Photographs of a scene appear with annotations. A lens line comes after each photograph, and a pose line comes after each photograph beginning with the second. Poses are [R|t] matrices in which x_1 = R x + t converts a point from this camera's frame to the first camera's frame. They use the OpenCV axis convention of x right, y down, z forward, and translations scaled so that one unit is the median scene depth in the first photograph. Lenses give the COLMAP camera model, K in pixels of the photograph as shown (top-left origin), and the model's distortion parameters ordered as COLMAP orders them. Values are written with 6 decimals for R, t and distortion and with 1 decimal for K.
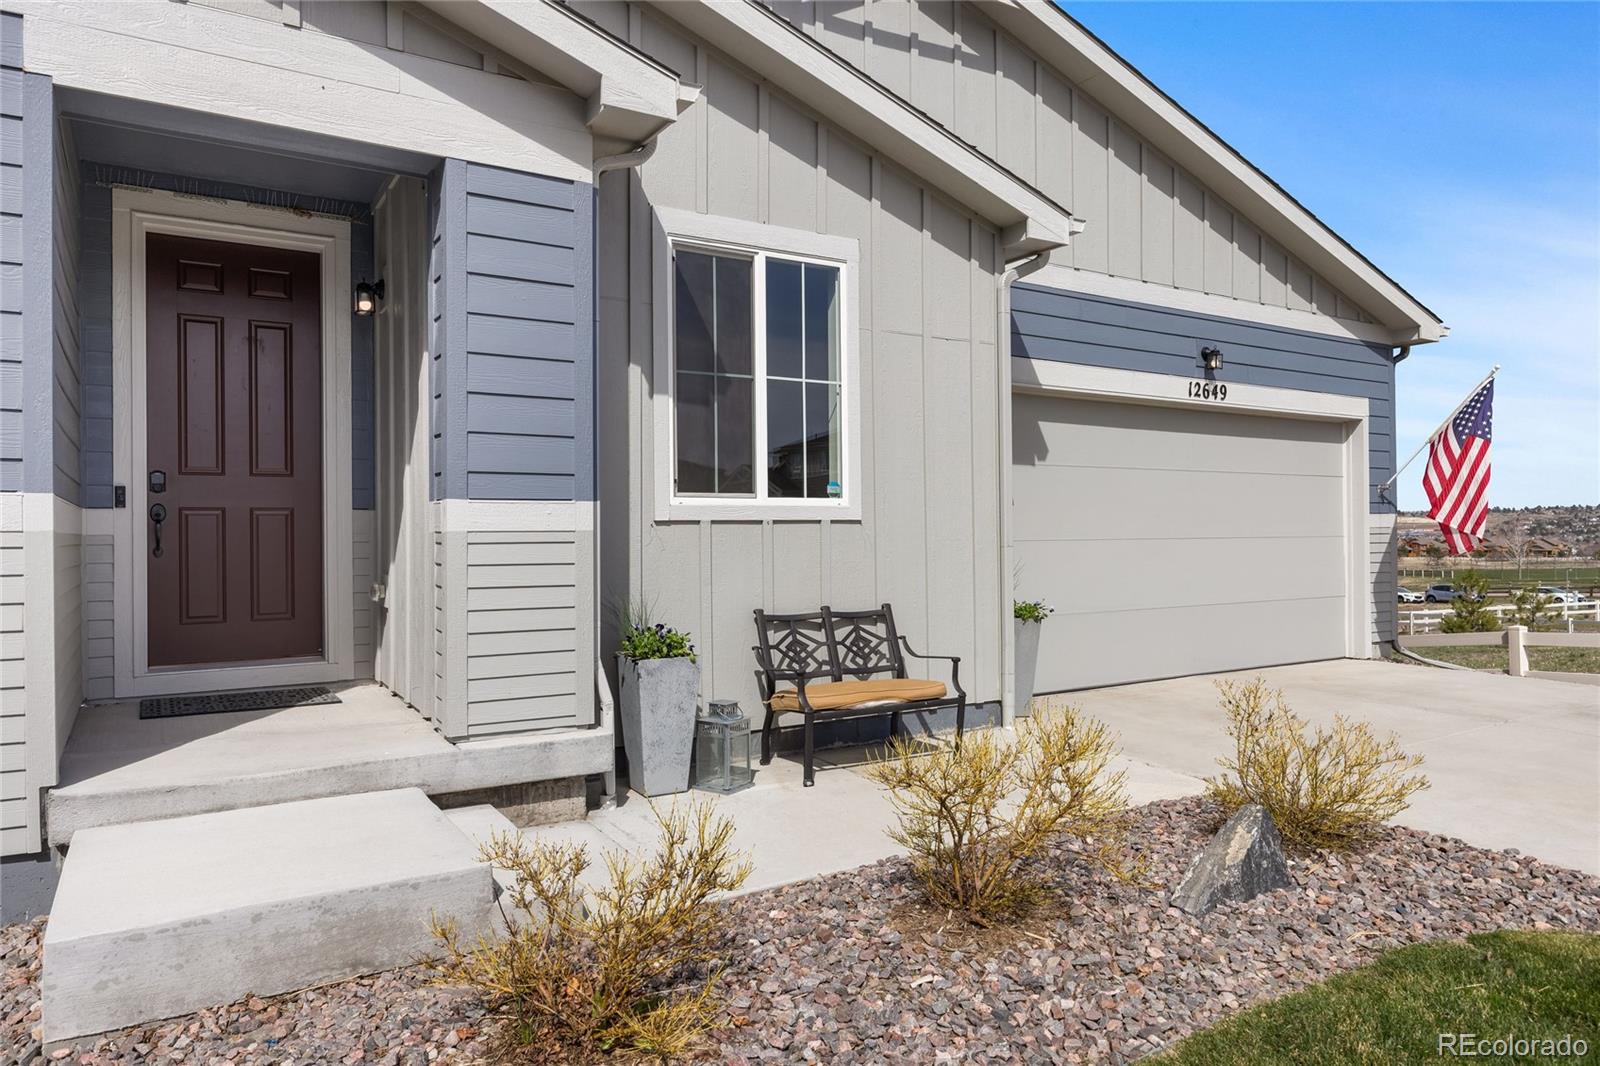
lens RADIAL K [[1040.2, 0, 800.1], [0, 1040.2, 533.2], [0, 0, 1]] dist [-0.007499, -0.002096]
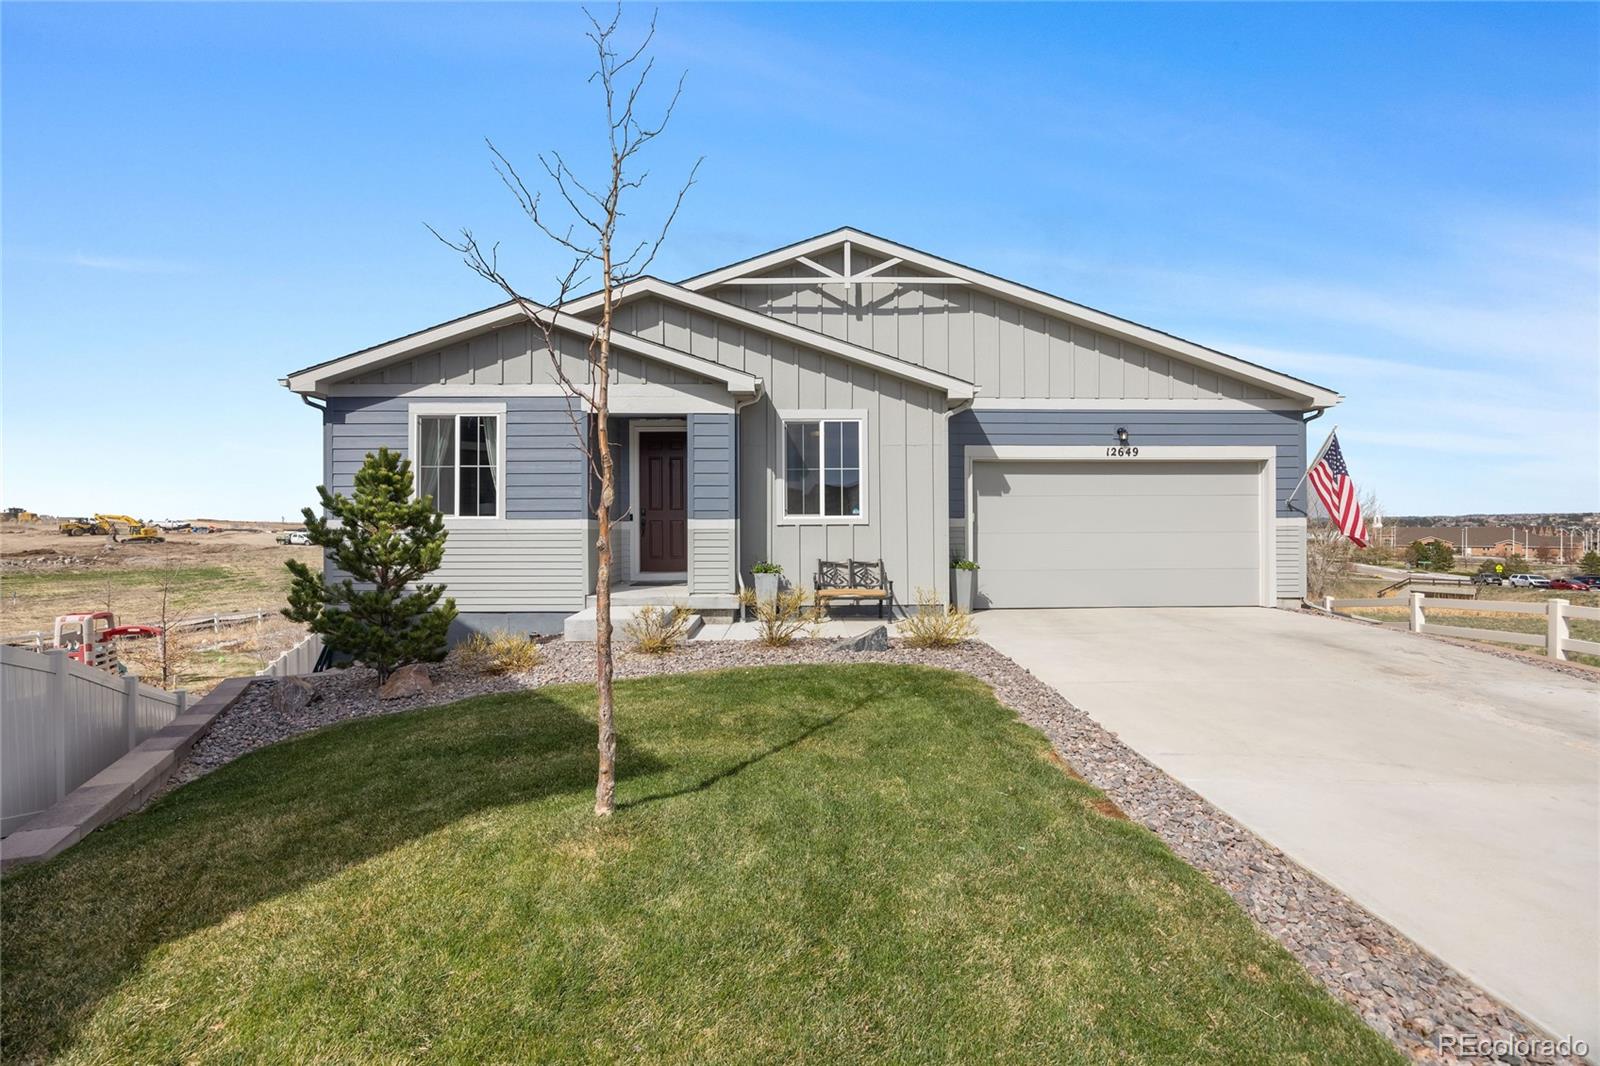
lens RADIAL K [[695.1, 0, 804.8], [0, 695.1, 534.2], [0, 0, 1]] dist [-0.013415, -0.000980]
pose [[0.859569, 0.006911, -0.510973, 0.796441], [-0.001178, 0.999933, 0.011543, -0.008446], [0.511018, -0.009320, 0.859519, -0.497375]]
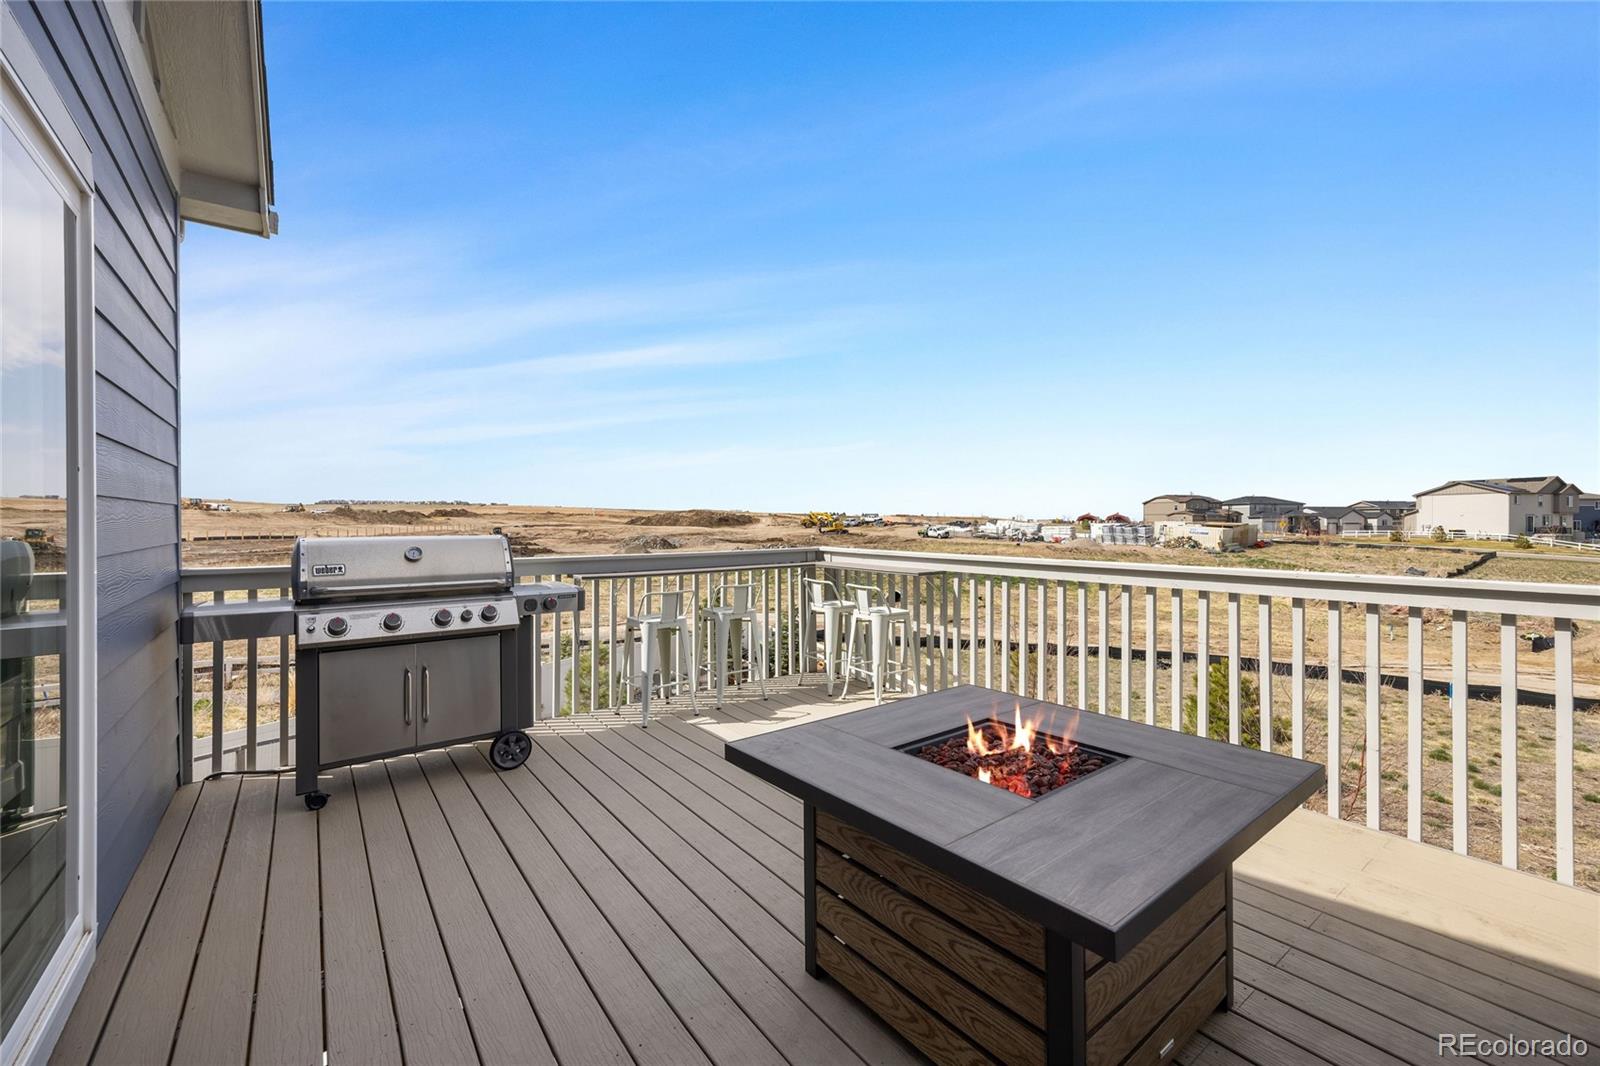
lens RADIAL K [[627.4, 0, 787.6], [0, 627.4, 528.6], [0, 0, 1]] dist [-0.003851, -0.000240]
pose [[0.052464, 0.014095, -0.998523, -1.831325], [0.005866, 0.999879, 0.014422, -0.057155], [0.998606, -0.006614, 0.052375, 3.043474]]
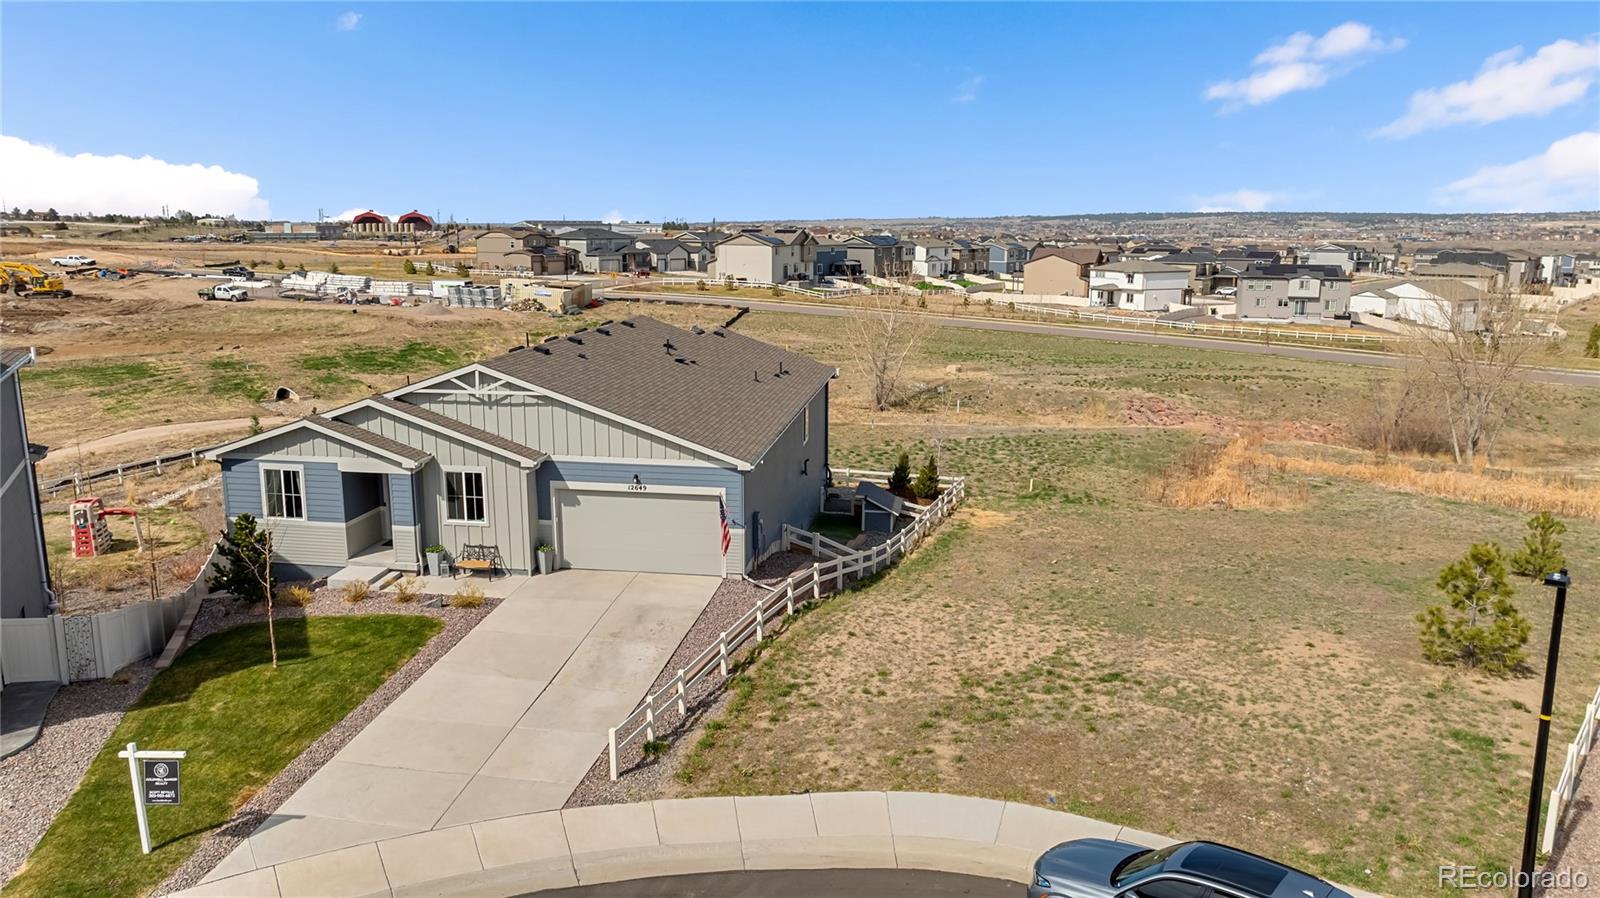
lens RADIAL K [[1117.9, 0, 796.1], [0, 1117.9, 458.7], [0, 0, 1]] dist [-0.015577, 0.017082]
pose [[0.761622, 0.148265, -0.630832, 4.327275], [-0.009999, 0.976047, 0.217329, -1.446971], [0.647944, -0.159215, 0.744862, -1.815884]]
